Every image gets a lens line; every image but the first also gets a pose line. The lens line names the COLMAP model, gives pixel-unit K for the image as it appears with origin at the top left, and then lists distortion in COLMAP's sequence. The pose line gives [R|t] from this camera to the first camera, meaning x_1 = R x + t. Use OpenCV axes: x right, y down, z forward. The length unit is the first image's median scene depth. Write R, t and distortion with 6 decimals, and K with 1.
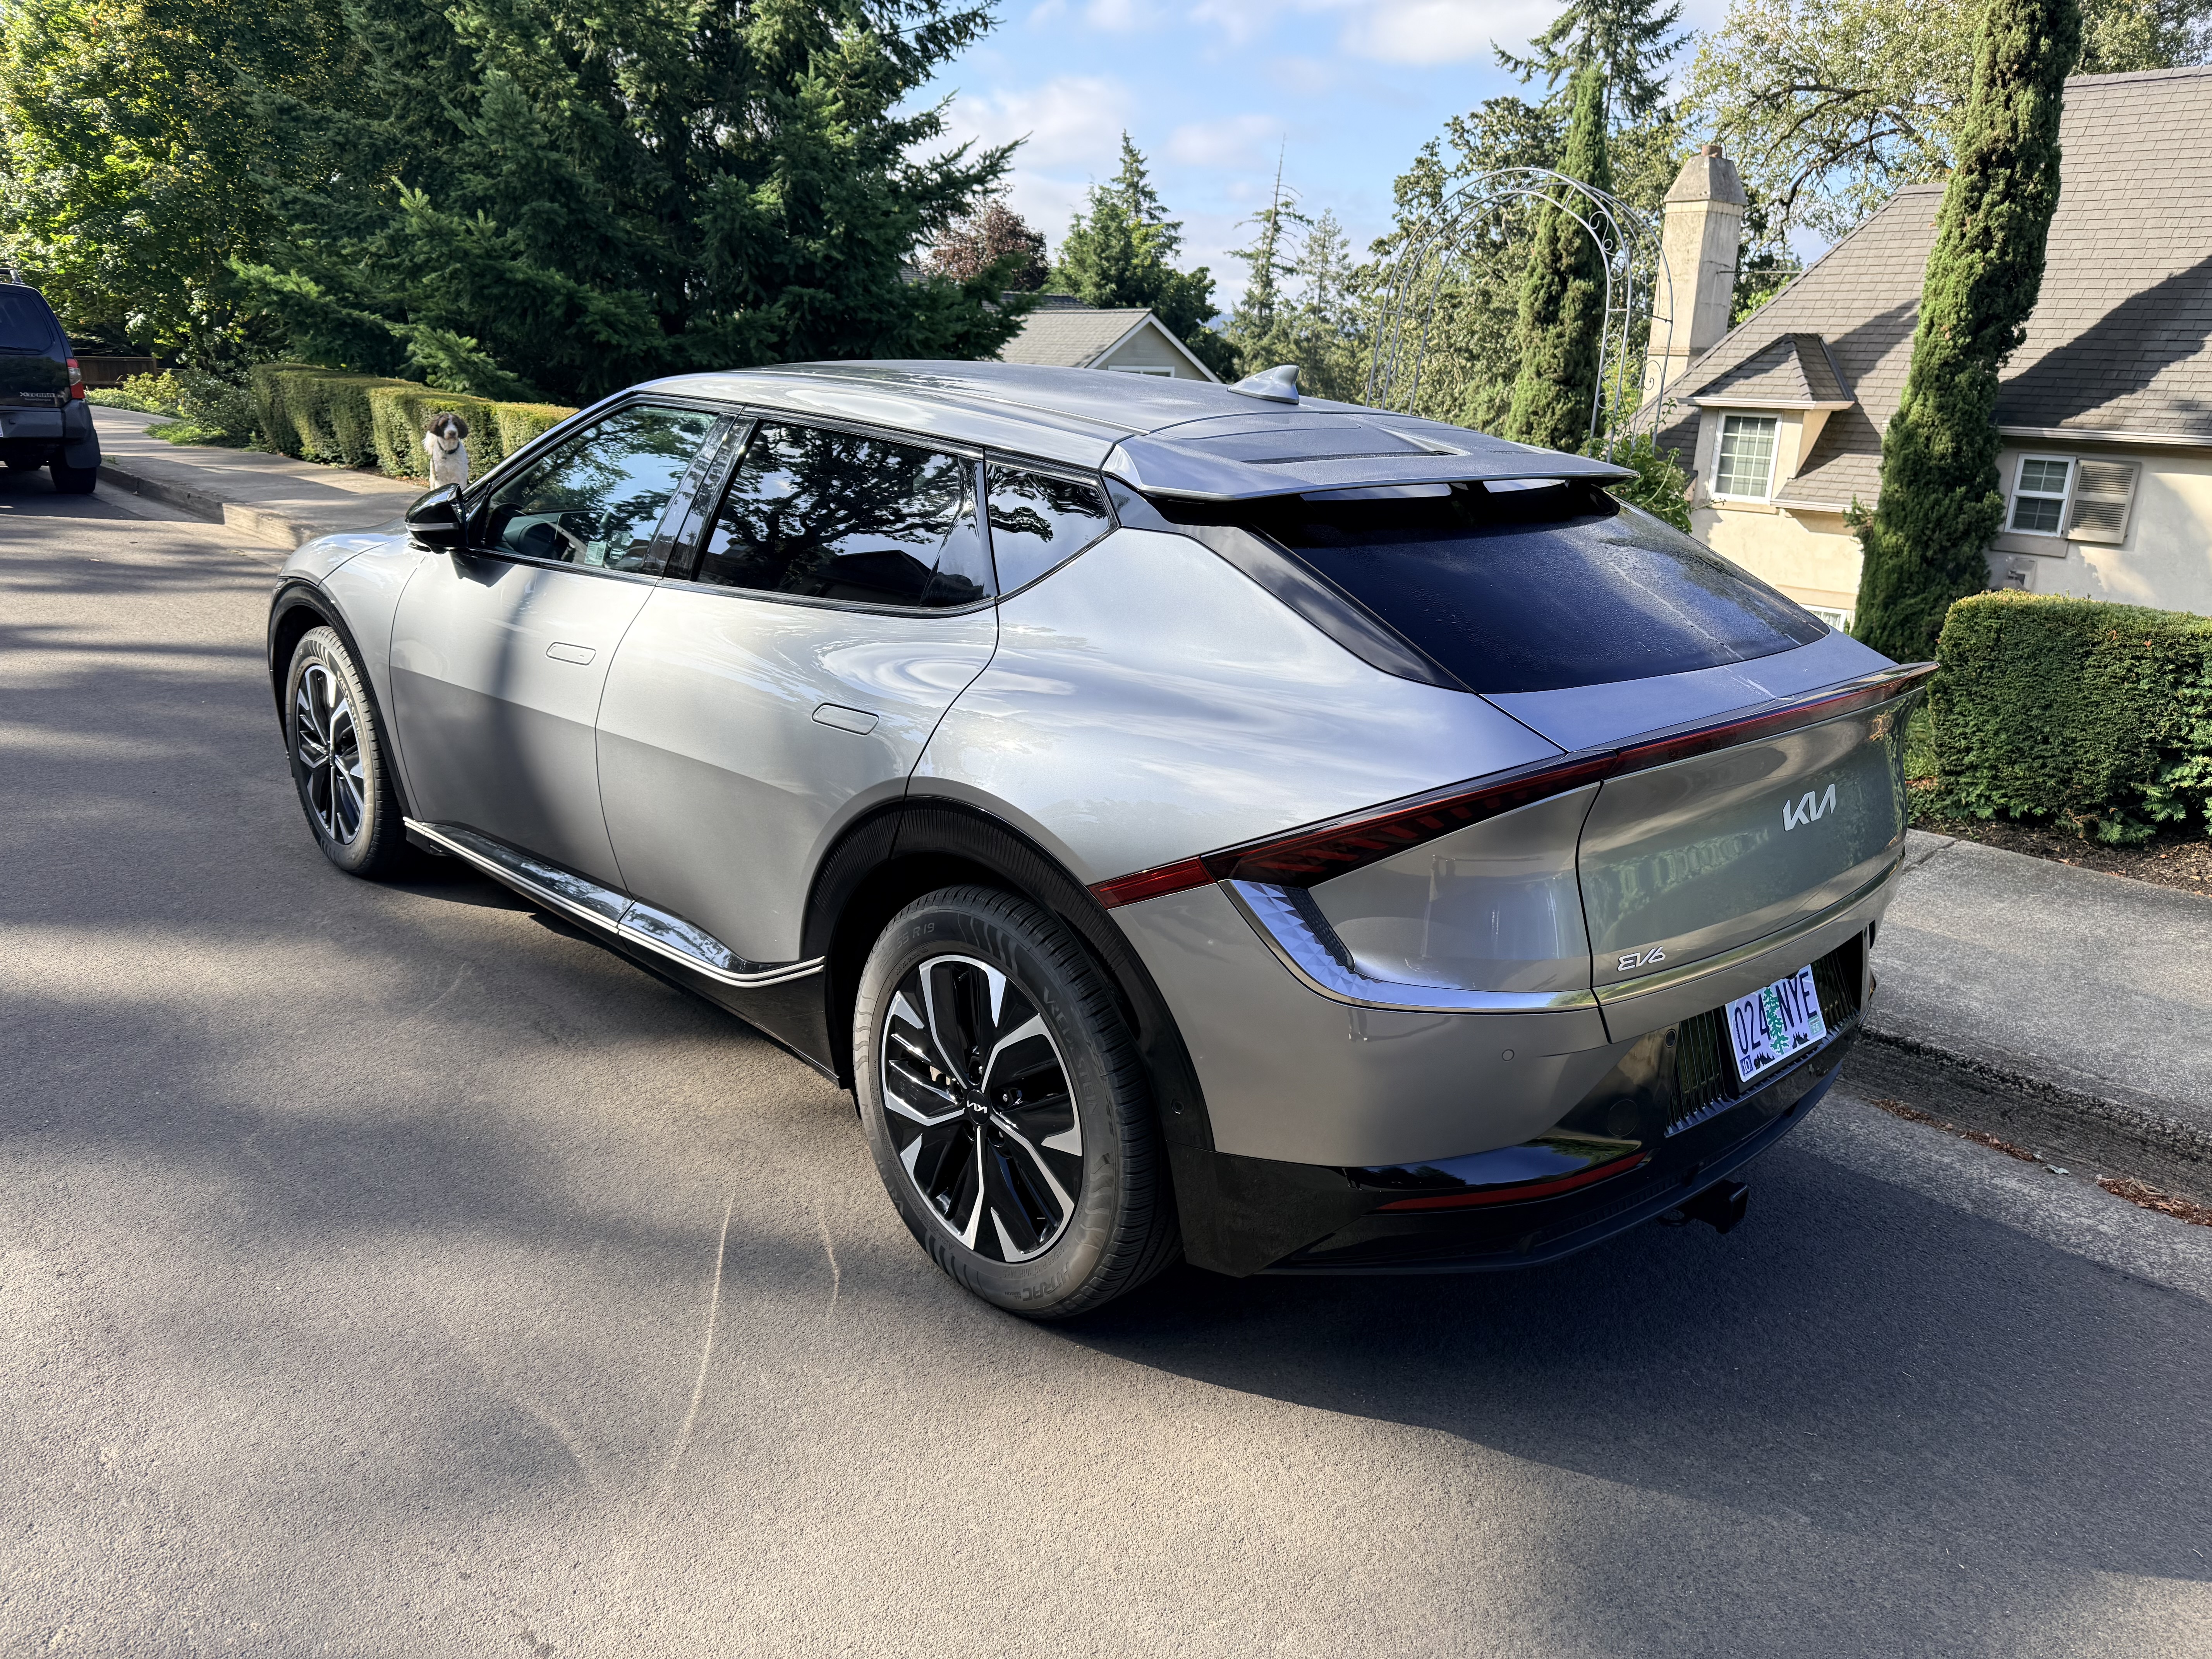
lens RADIAL K [[1553.3, 0, 1106.0], [0, 1553.3, 829.5], [0, 0, 1]] dist [-0.003440, -0.007388]
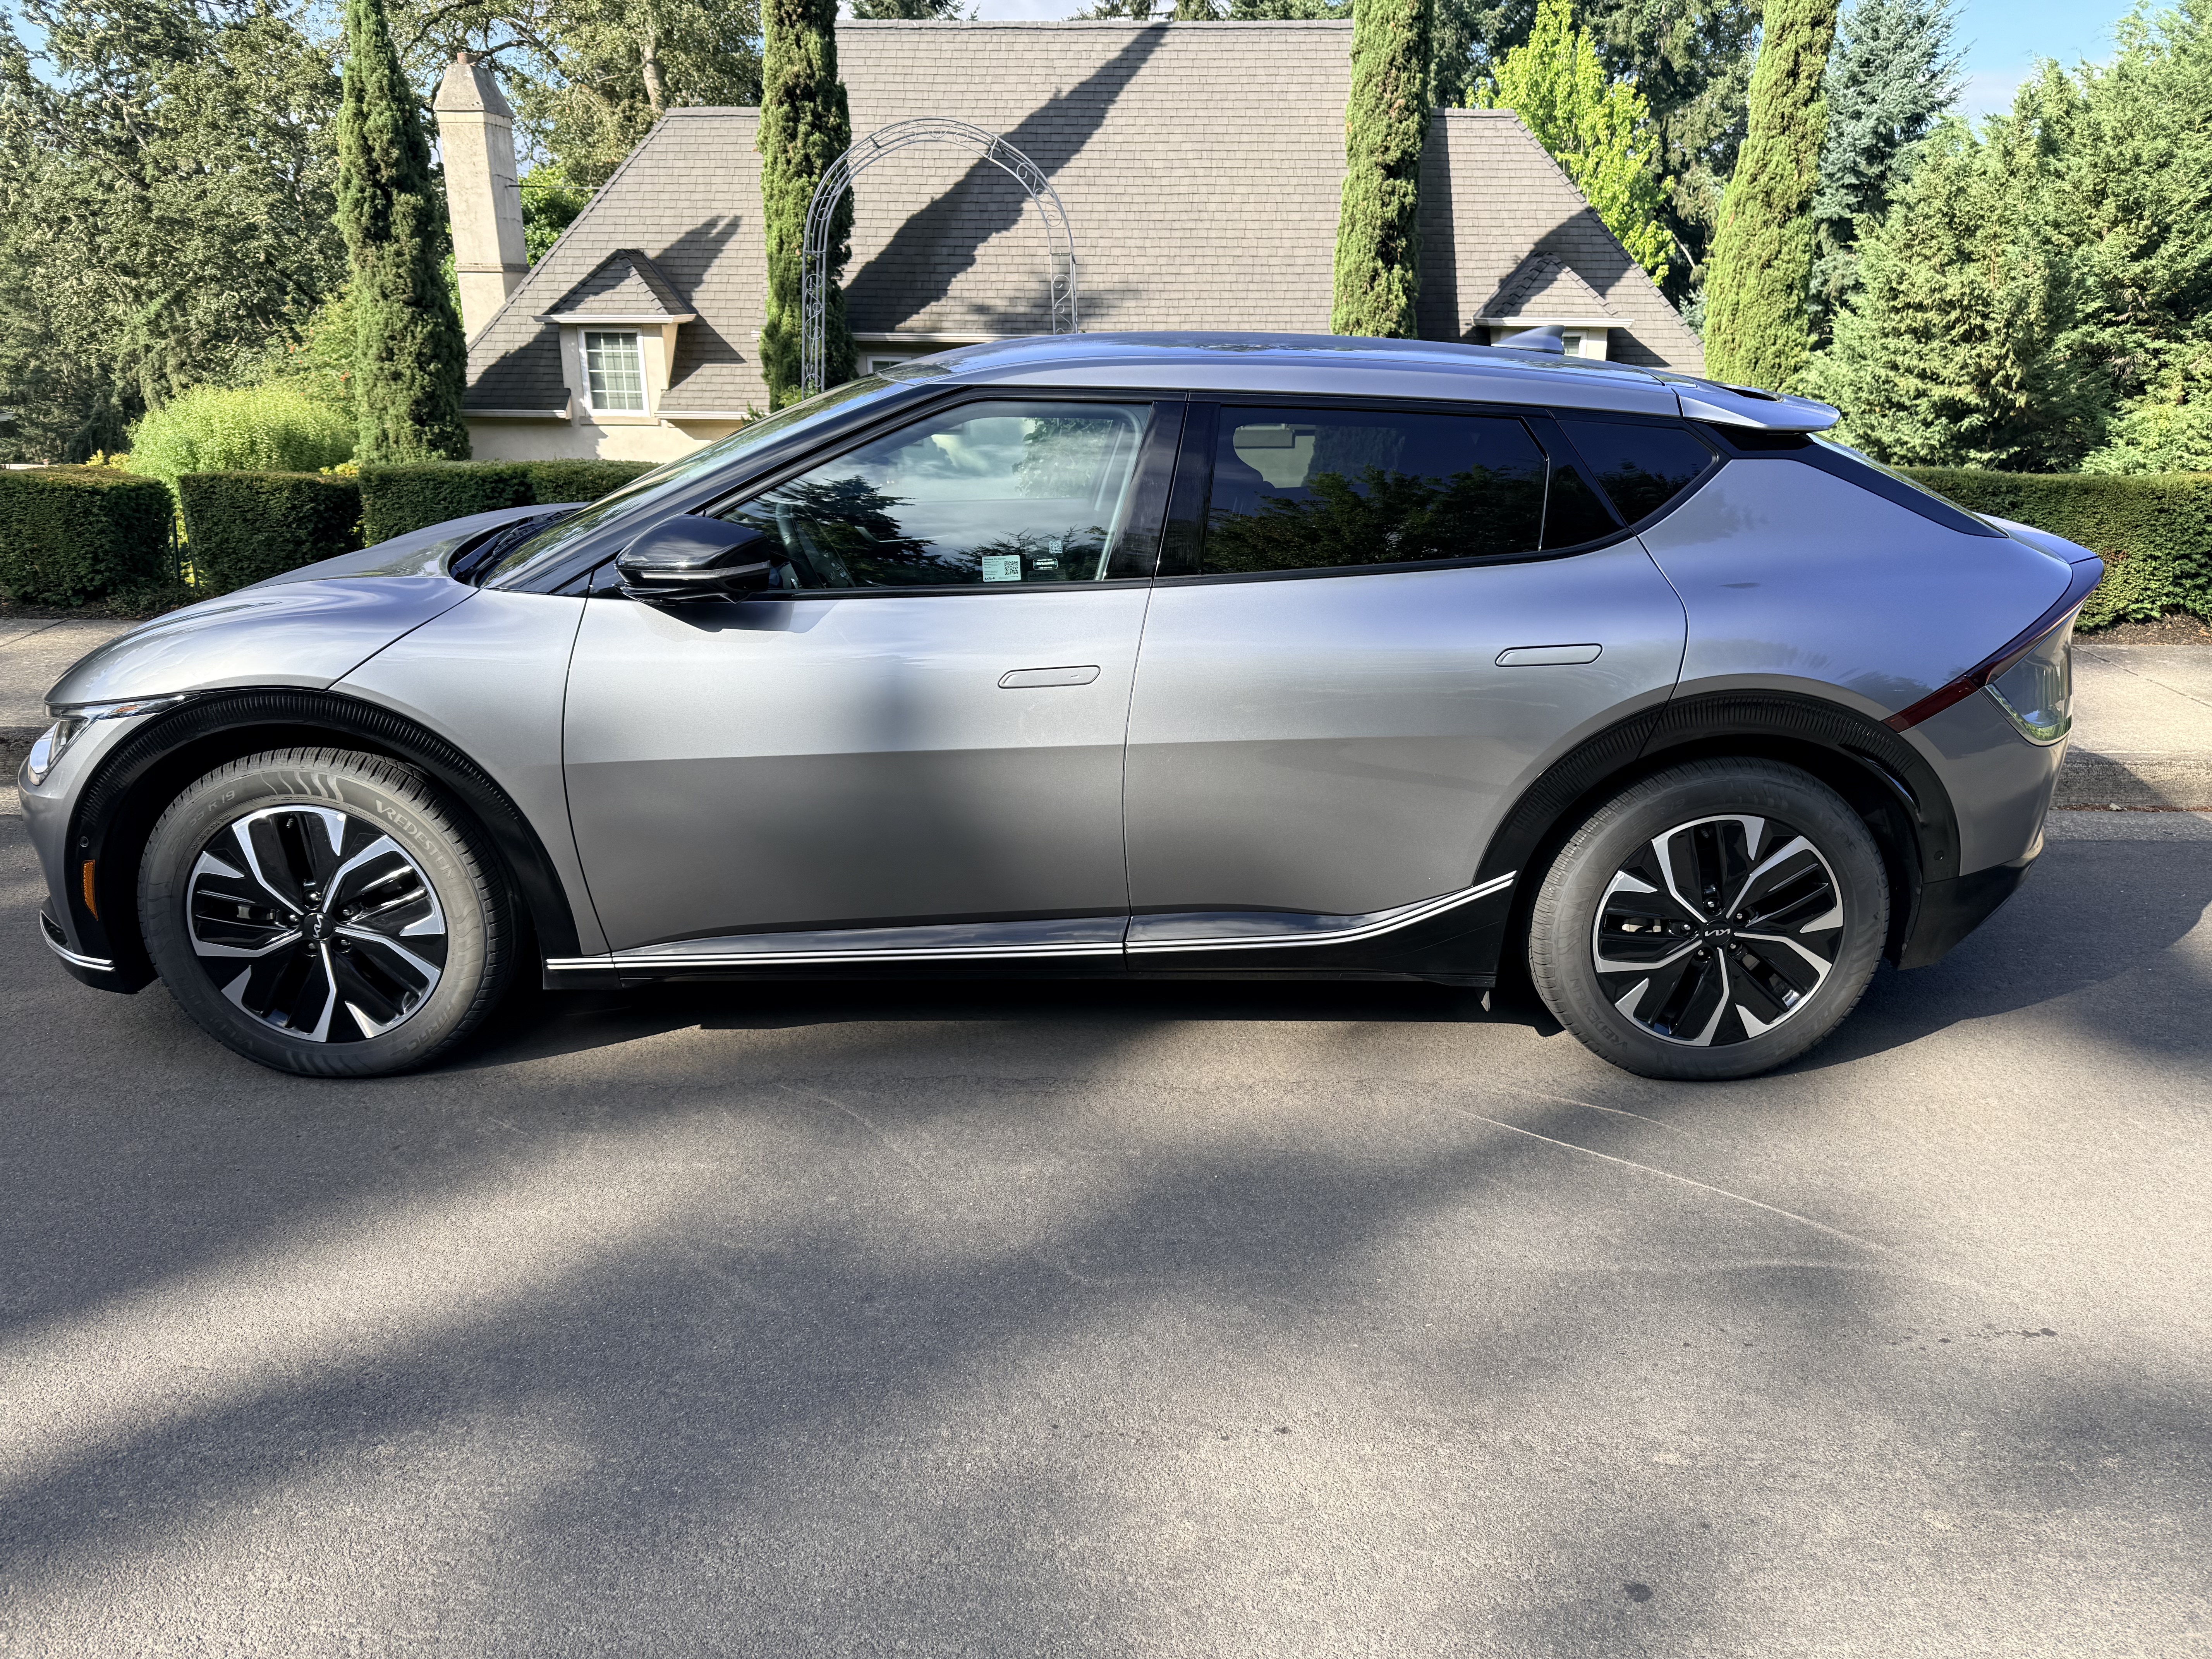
lens RADIAL K [[1553.3, 0, 1106.0], [0, 1553.3, 829.5], [0, 0, 1]] dist [-0.003440, -0.007388]
pose [[0.698998, -0.252646, 0.669008, -0.127359], [0.216801, 0.966353, 0.138417, -0.018895], [-0.681469, 0.048289, 0.730252, 0.040971]]
